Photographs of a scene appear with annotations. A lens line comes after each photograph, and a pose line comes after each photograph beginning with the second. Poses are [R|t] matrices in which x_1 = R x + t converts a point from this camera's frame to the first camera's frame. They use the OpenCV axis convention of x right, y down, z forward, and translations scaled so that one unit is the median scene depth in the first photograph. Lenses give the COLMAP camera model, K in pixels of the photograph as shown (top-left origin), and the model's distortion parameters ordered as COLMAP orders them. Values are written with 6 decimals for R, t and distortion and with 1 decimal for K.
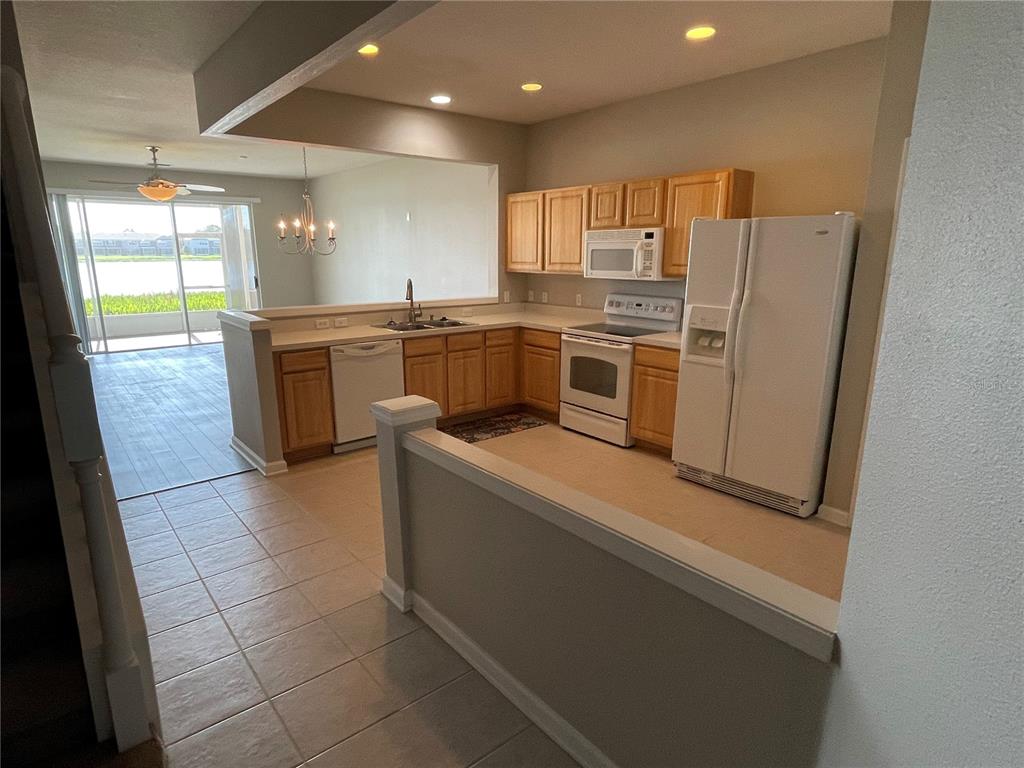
lens RADIAL K [[580.0, 0, 509.5], [0, 580.0, 384.1], [0, 0, 1]] dist [-0.007569, -0.001613]
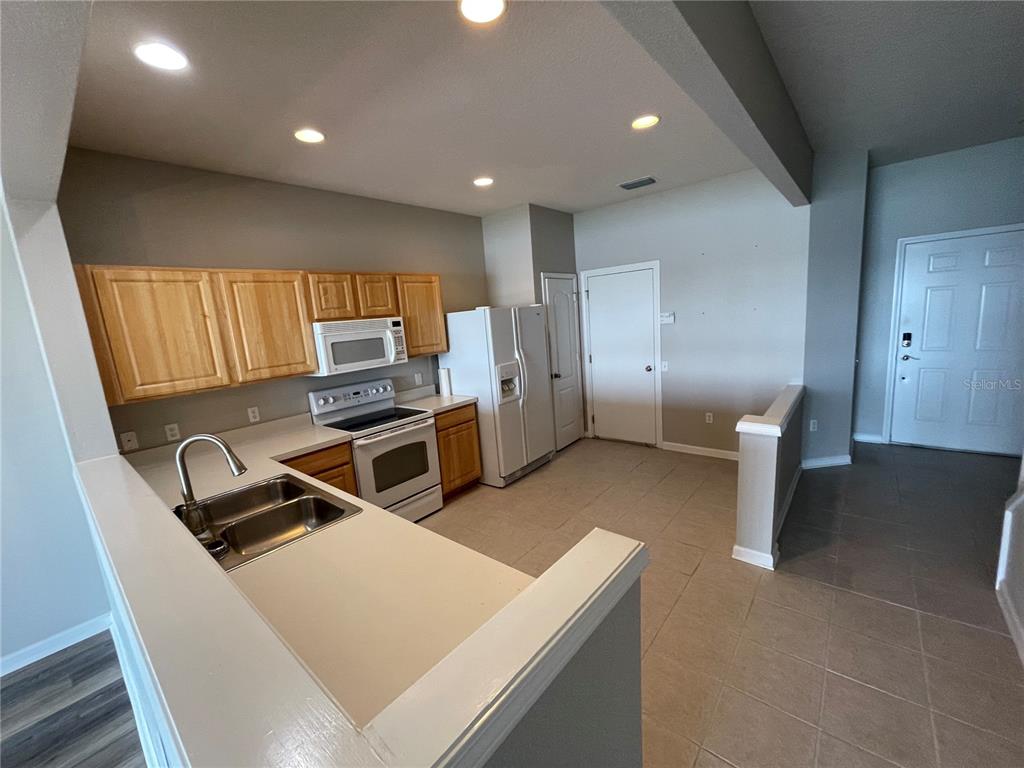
lens RADIAL K [[411.0, 0, 510.5], [0, 411.0, 382.1], [0, 0, 1]] dist [0.000305, 0.000227]
pose [[-0.176714, -0.147136, 0.973202, -0.565960], [0.293540, 0.935889, 0.194796, -0.235646], [-0.939471, 0.320097, -0.122194, 0.905876]]
